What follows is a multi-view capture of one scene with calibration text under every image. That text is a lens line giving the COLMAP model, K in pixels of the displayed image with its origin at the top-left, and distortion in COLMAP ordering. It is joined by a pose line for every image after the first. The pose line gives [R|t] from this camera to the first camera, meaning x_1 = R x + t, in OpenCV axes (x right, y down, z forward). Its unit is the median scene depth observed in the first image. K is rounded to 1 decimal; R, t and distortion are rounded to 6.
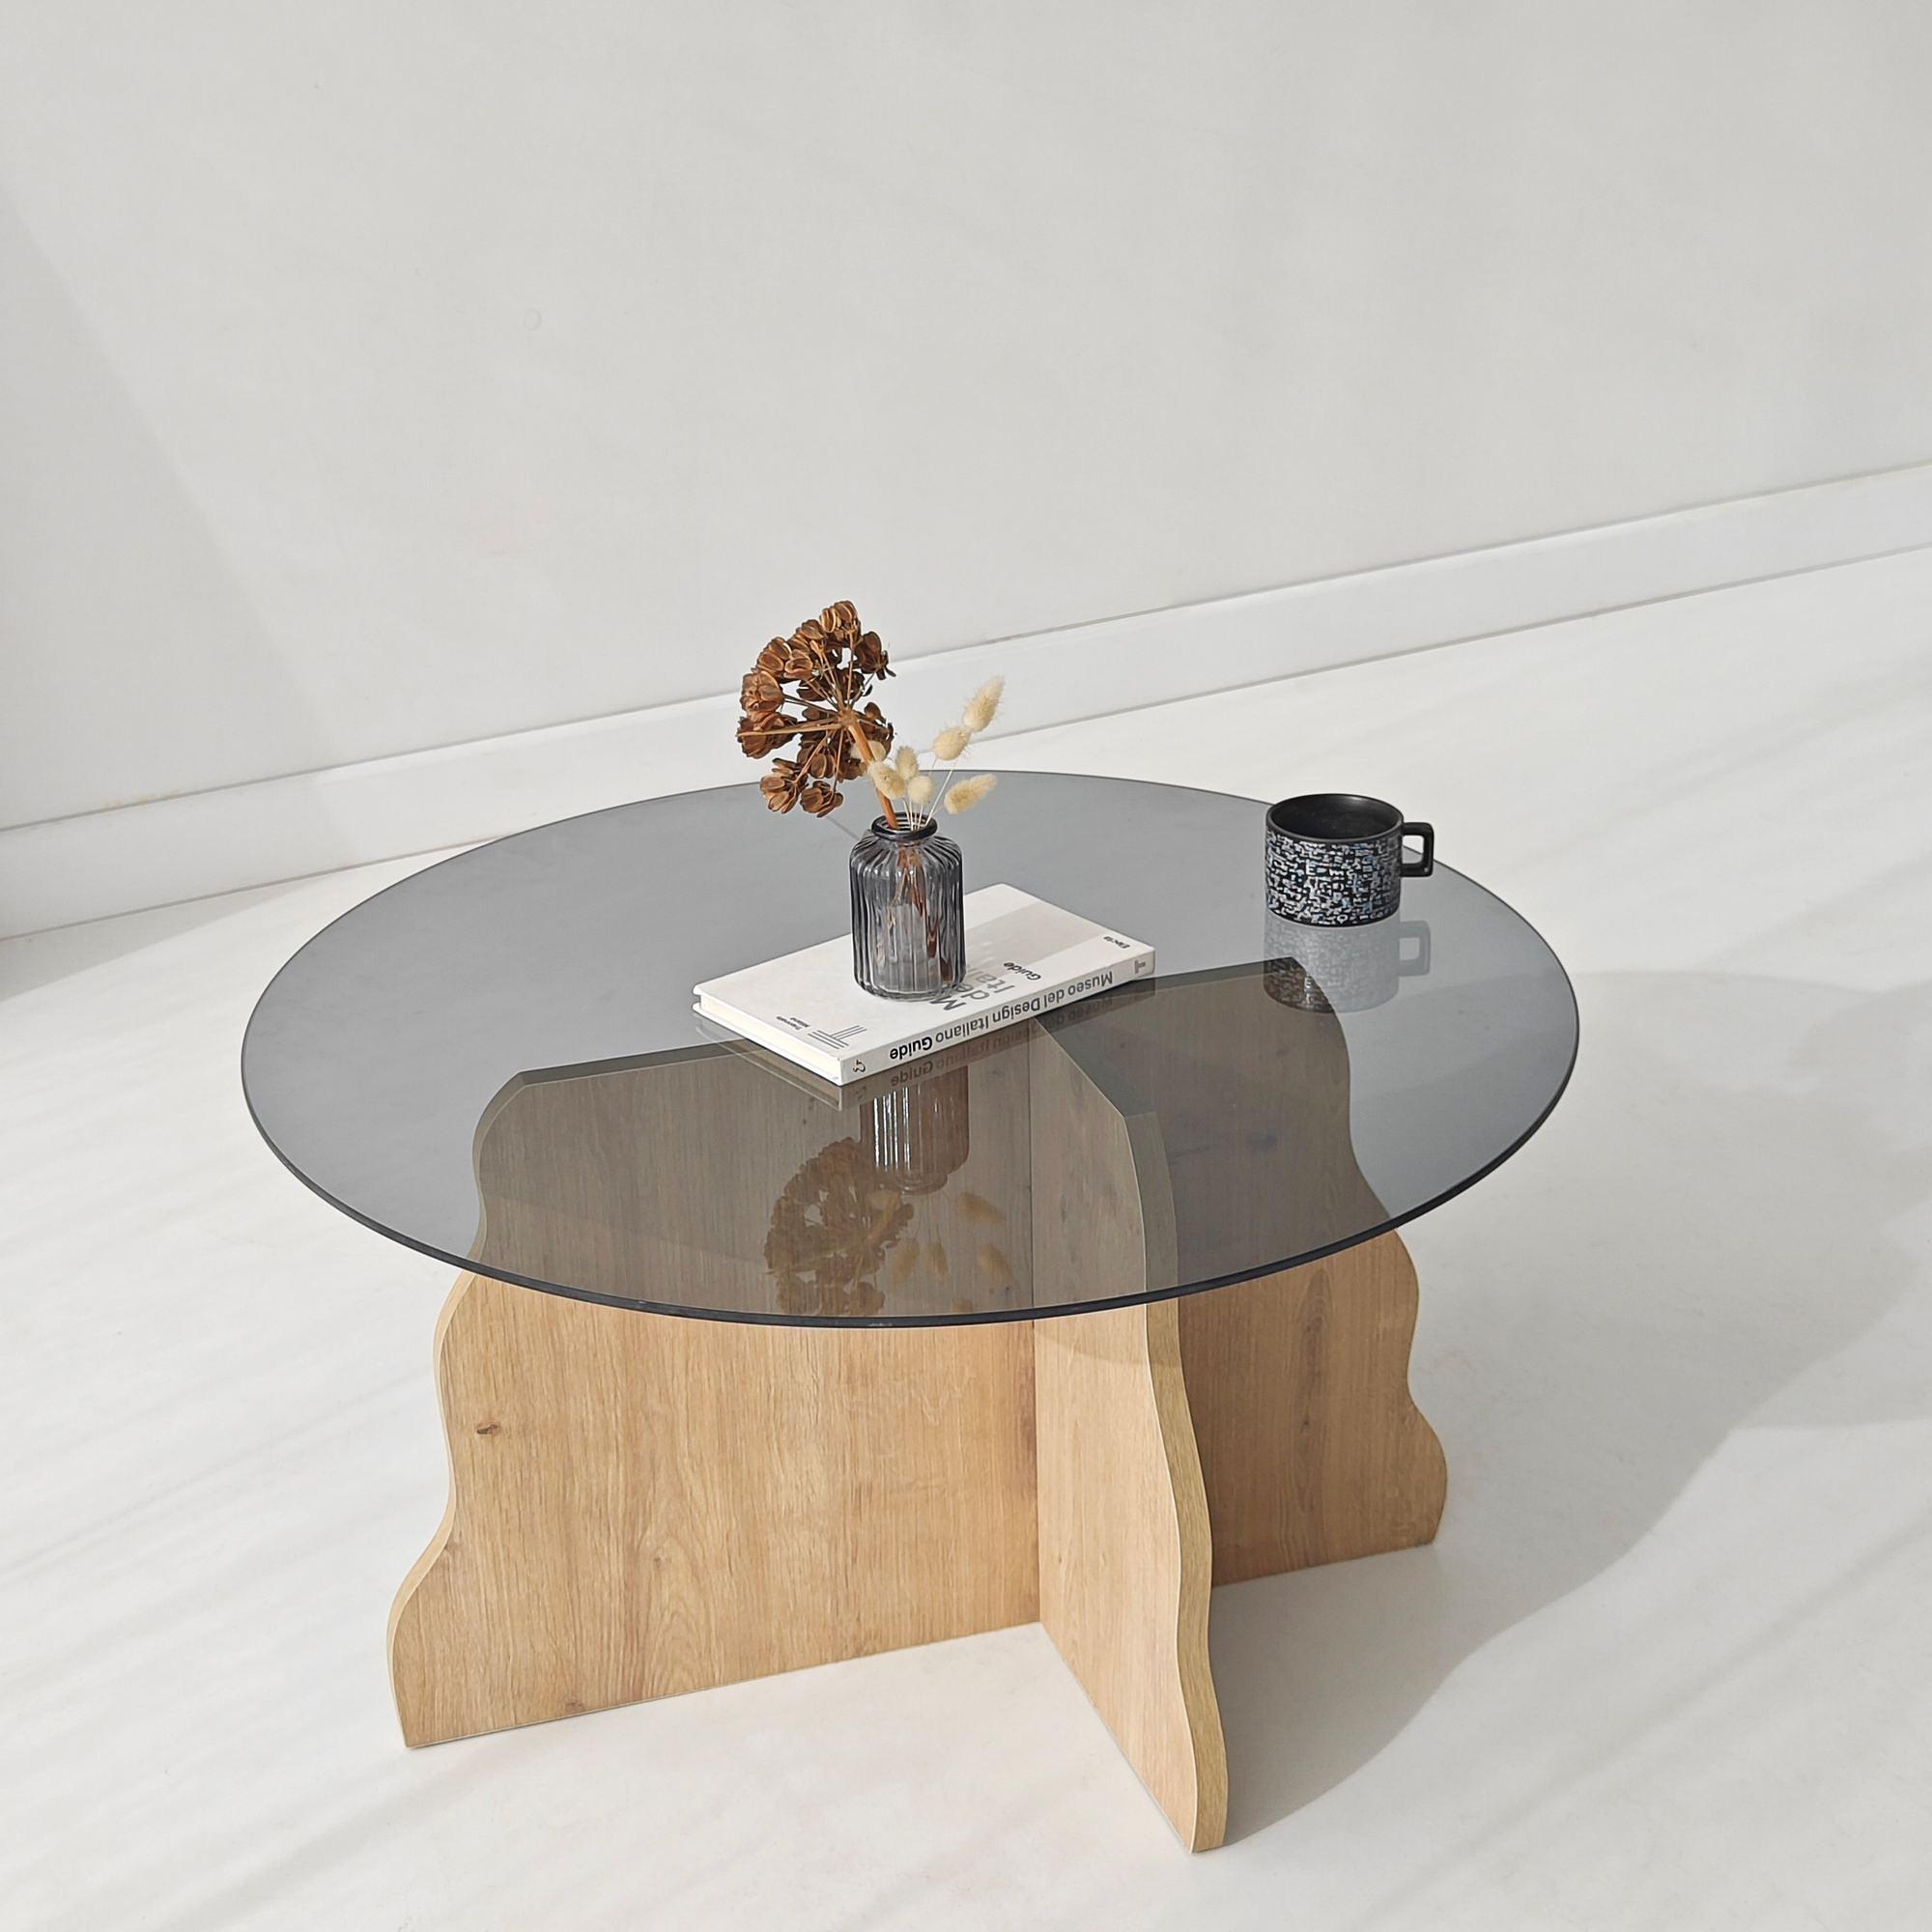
lens RADIAL K [[3147.0, 0, 966.0], [0, 3147.0, 966.0], [0, 0, 1]] dist [0.031541, -0.106283]
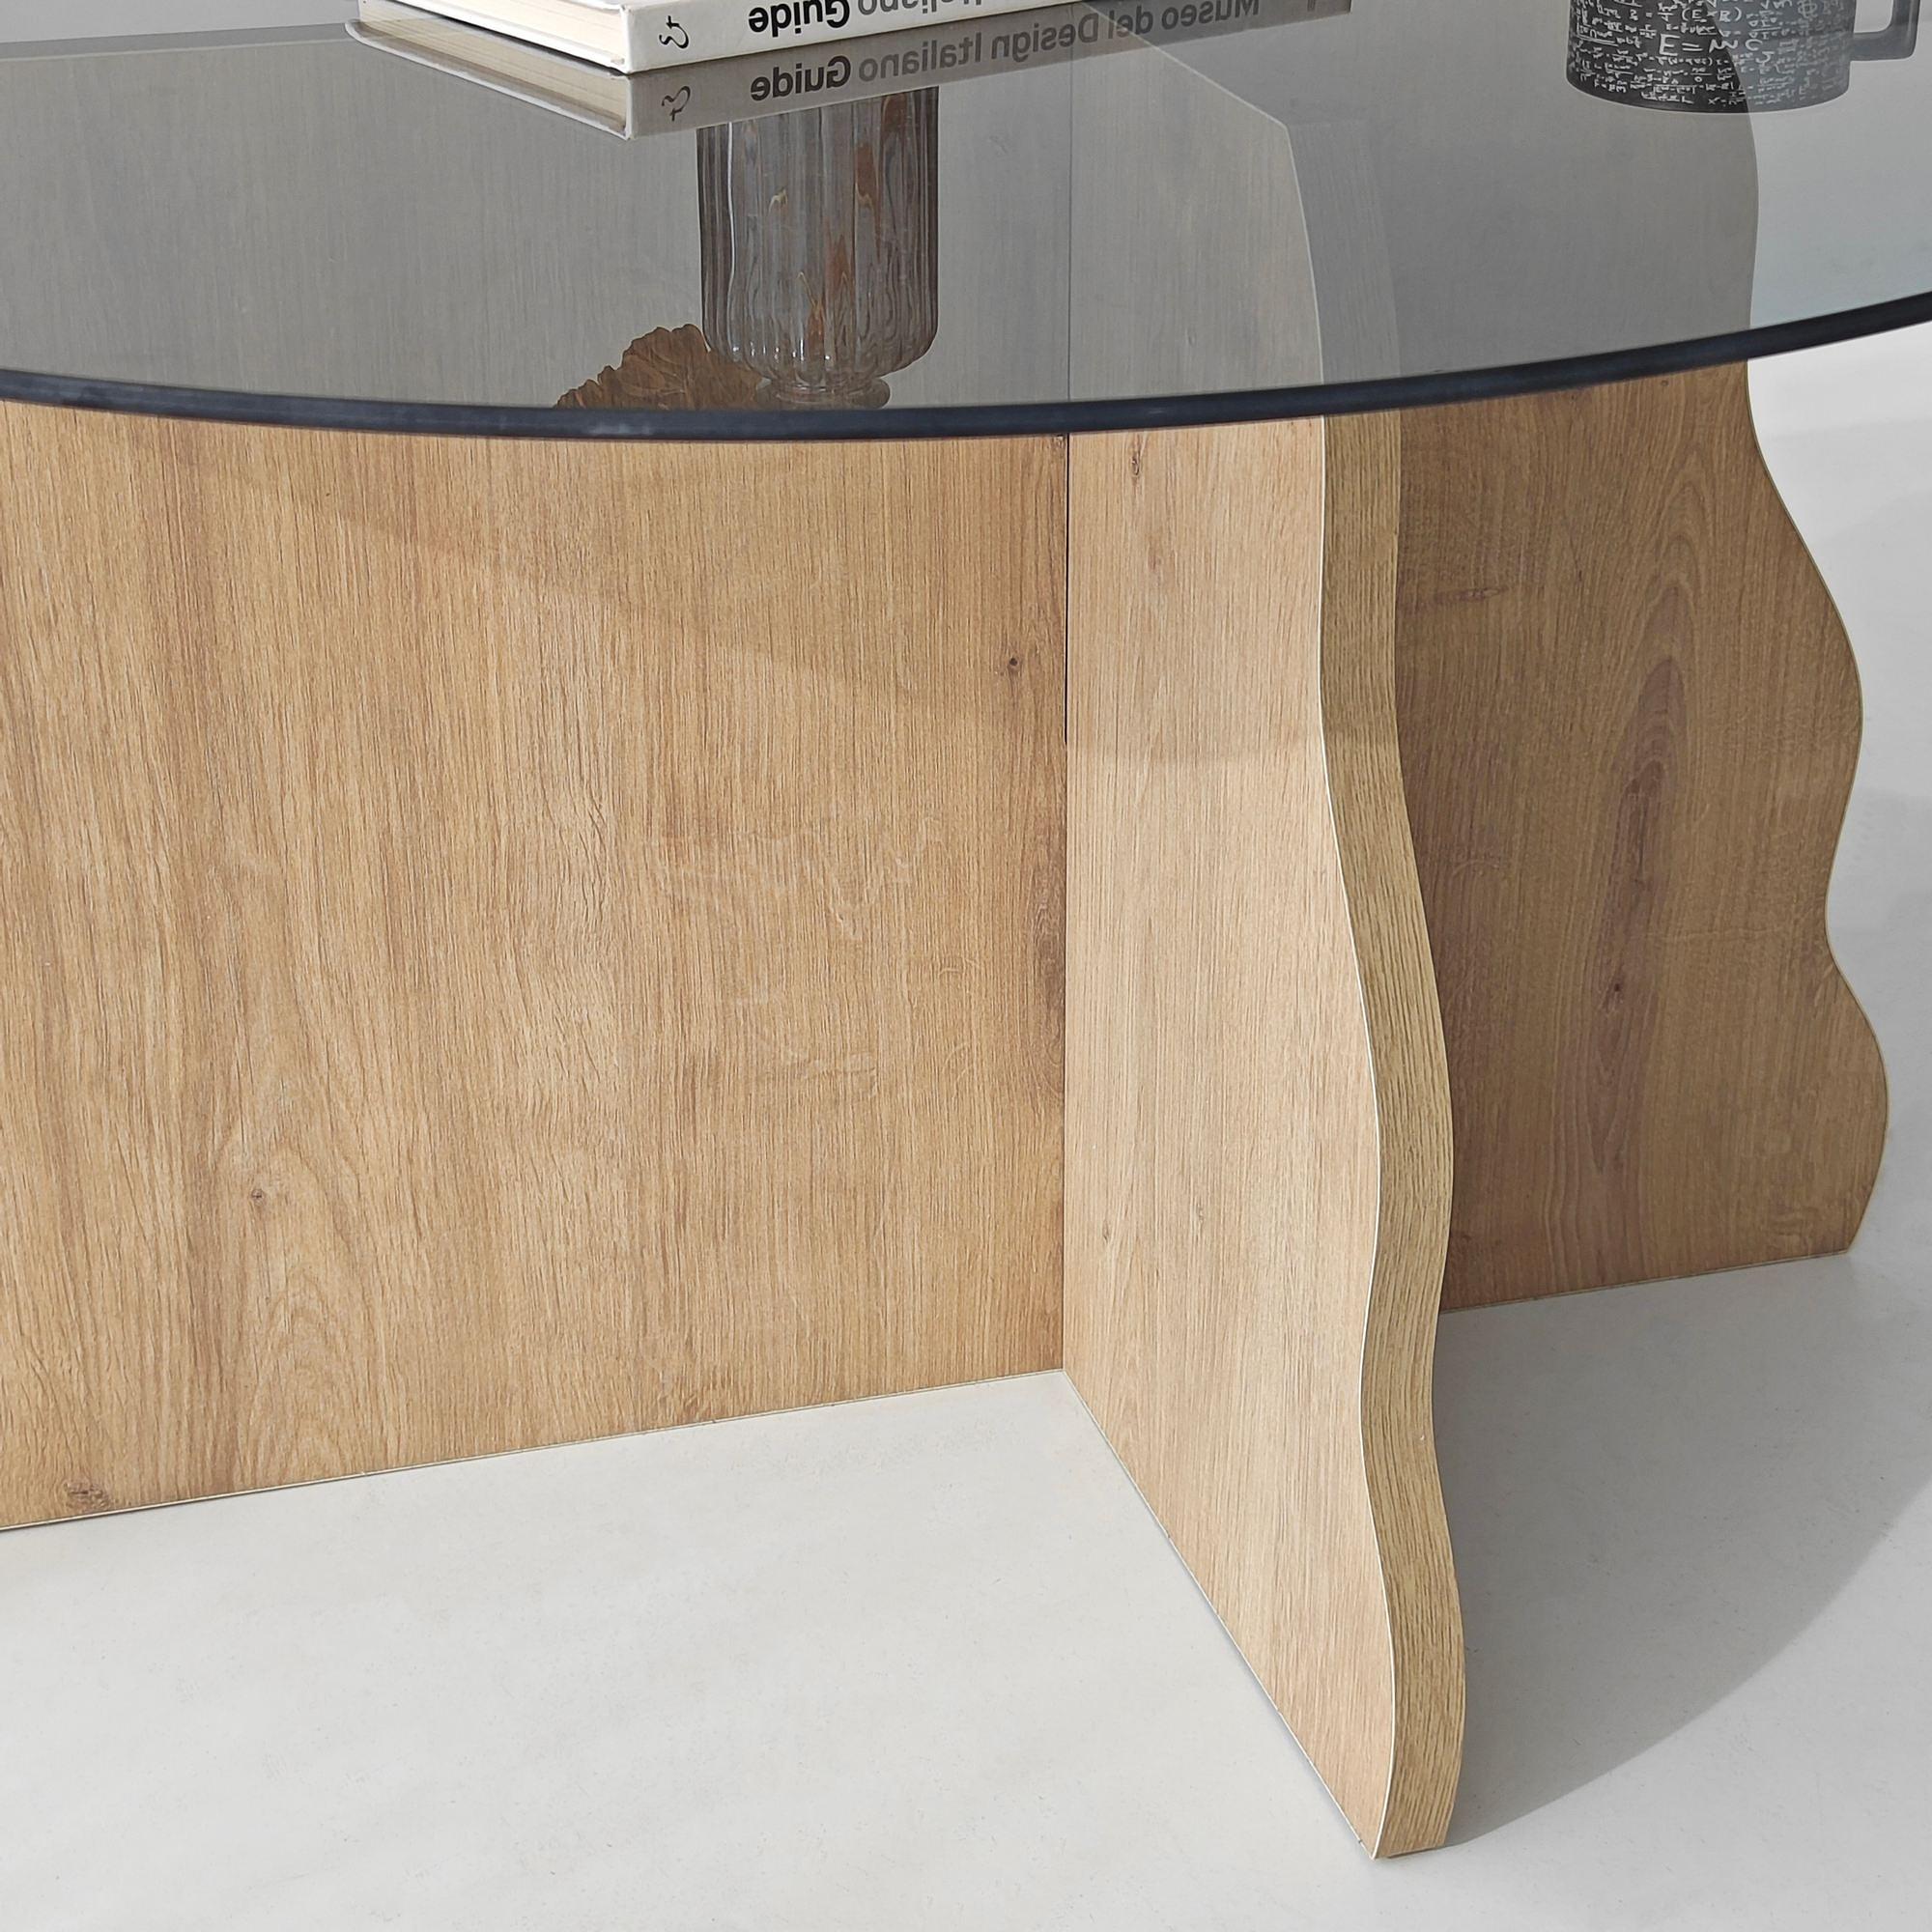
lens RADIAL K [[3147.0, 0, 966.0], [0, 3147.0, 966.0], [0, 0, 1]] dist [0.031541, -0.106283]
pose [[0.999105, 0.031521, -0.028216, 0.020889], [-0.030773, 0.999173, 0.026559, 0.136957], [0.029030, -0.025667, 0.999249, 0.525022]]
